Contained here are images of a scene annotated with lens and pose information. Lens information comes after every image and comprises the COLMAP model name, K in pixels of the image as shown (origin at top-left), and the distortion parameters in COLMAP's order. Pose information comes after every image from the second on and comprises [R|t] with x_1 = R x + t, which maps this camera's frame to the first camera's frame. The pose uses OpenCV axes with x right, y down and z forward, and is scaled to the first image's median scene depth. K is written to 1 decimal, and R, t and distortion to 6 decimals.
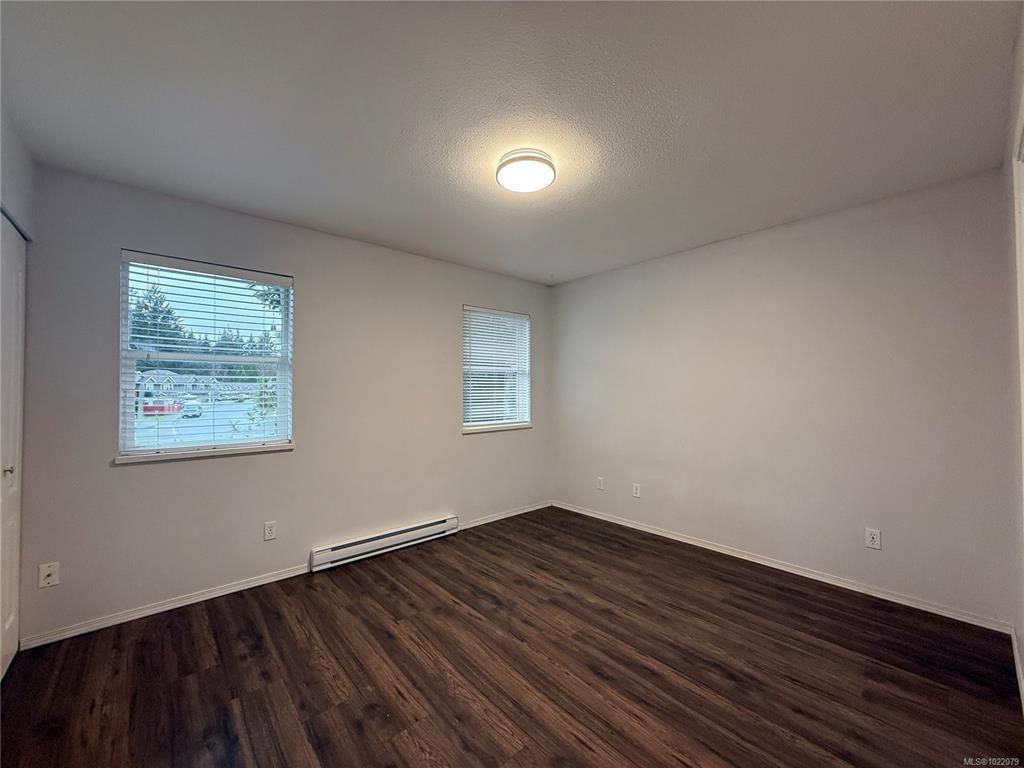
lens RADIAL K [[408.7, 0, 511.8], [0, 408.7, 385.2], [0, 0, 1]] dist [0.000047, -0.000572]
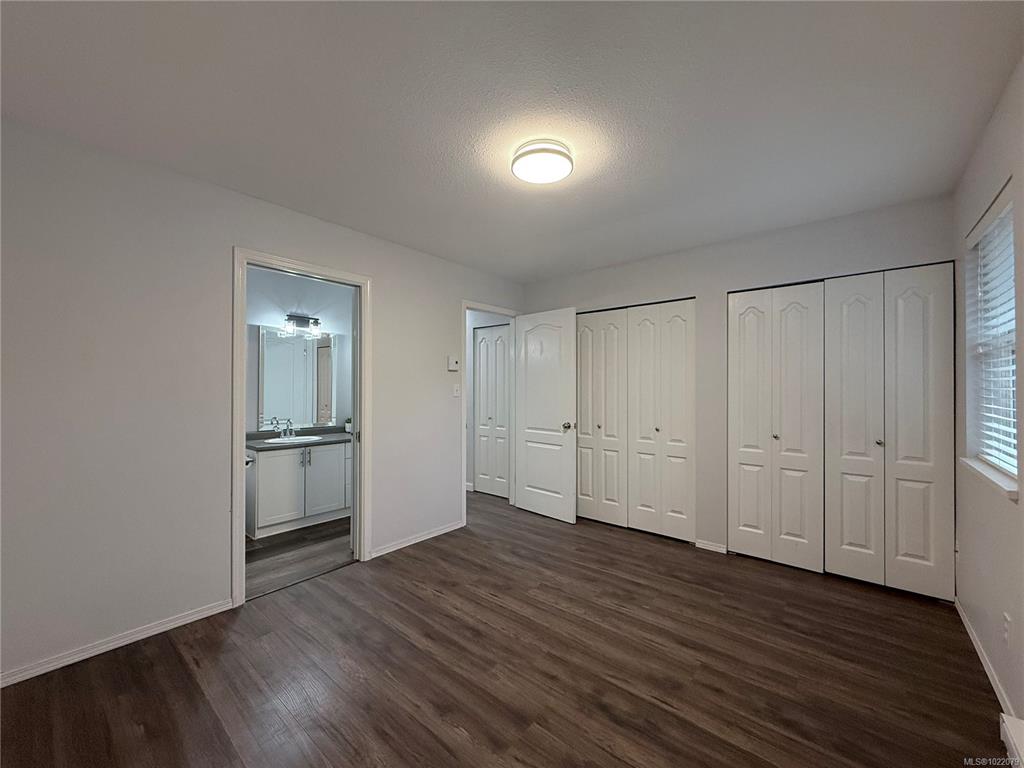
lens RADIAL K [[408.7, 0, 511.2], [0, 408.7, 382.8], [0, 0, 1]] dist [0.000047, -0.000572]
pose [[-0.989409, 0.002506, -0.145130, 0.250171], [0.005570, 0.999770, -0.020707, 0.016162], [0.145044, -0.021296, -0.989196, 1.947529]]
